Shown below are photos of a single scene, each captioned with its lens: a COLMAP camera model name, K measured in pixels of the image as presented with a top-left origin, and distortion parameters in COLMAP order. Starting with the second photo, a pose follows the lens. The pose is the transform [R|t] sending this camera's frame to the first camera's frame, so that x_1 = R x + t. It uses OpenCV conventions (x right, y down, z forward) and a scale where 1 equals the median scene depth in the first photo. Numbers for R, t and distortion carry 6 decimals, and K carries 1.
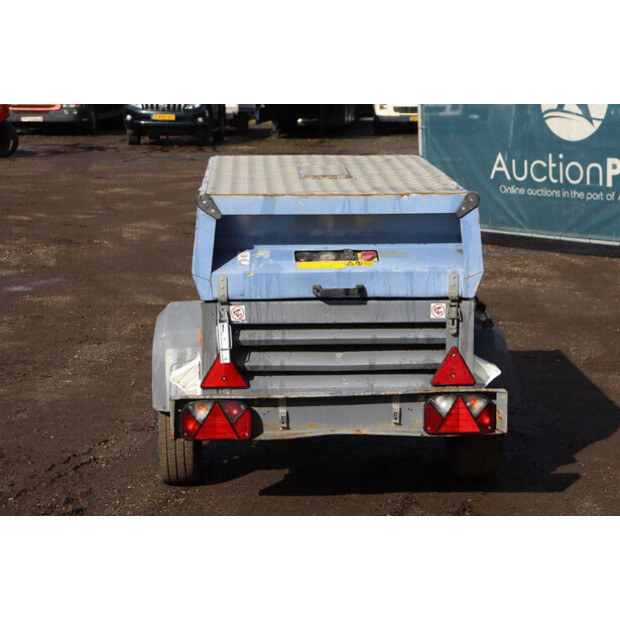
lens RADIAL K [[1435.4, 0, 310.0], [0, 1435.4, 310.0], [0, 0, 1]] dist [0.497264, -0.087651]
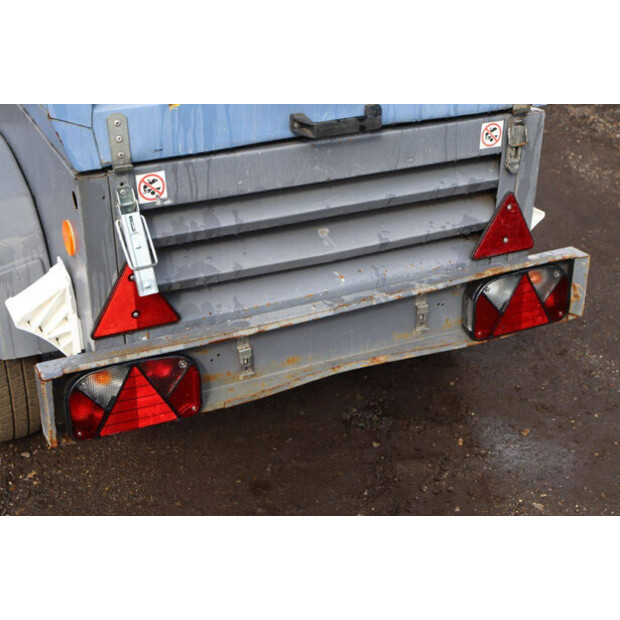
lens RADIAL K [[975.1, 0, 309.8], [0, 975.1, 318.7], [0, 0, 1]] dist [0.097210, 0.033933]
pose [[0.918278, -0.178366, 0.353484, -0.126628], [0.068230, 0.950712, 0.302476, -0.052583], [-0.390013, -0.253639, 0.885188, 0.666389]]
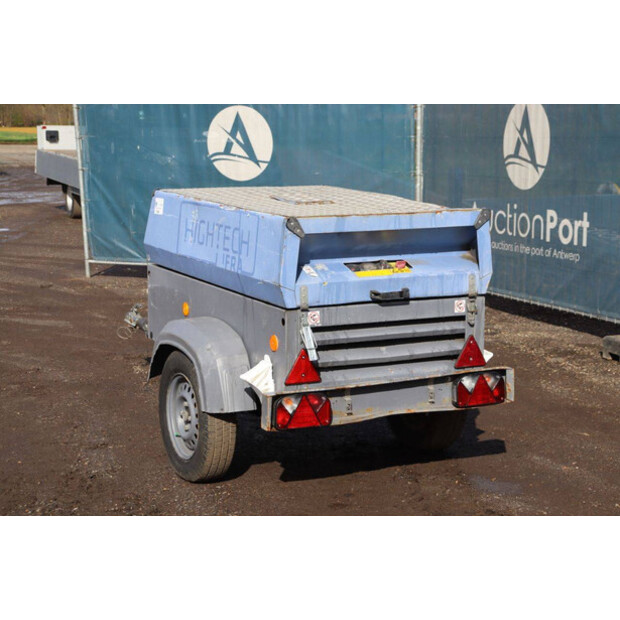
lens RADIAL K [[1435.4, 0, 310.0], [0, 1435.4, 310.0], [0, 0, 1]] dist [0.497264, -0.087651]
pose [[0.906727, -0.057844, 0.417732, -0.536945], [0.071562, 0.997287, -0.017236, 0.015606], [-0.415602, 0.045522, 0.908407, -0.057915]]
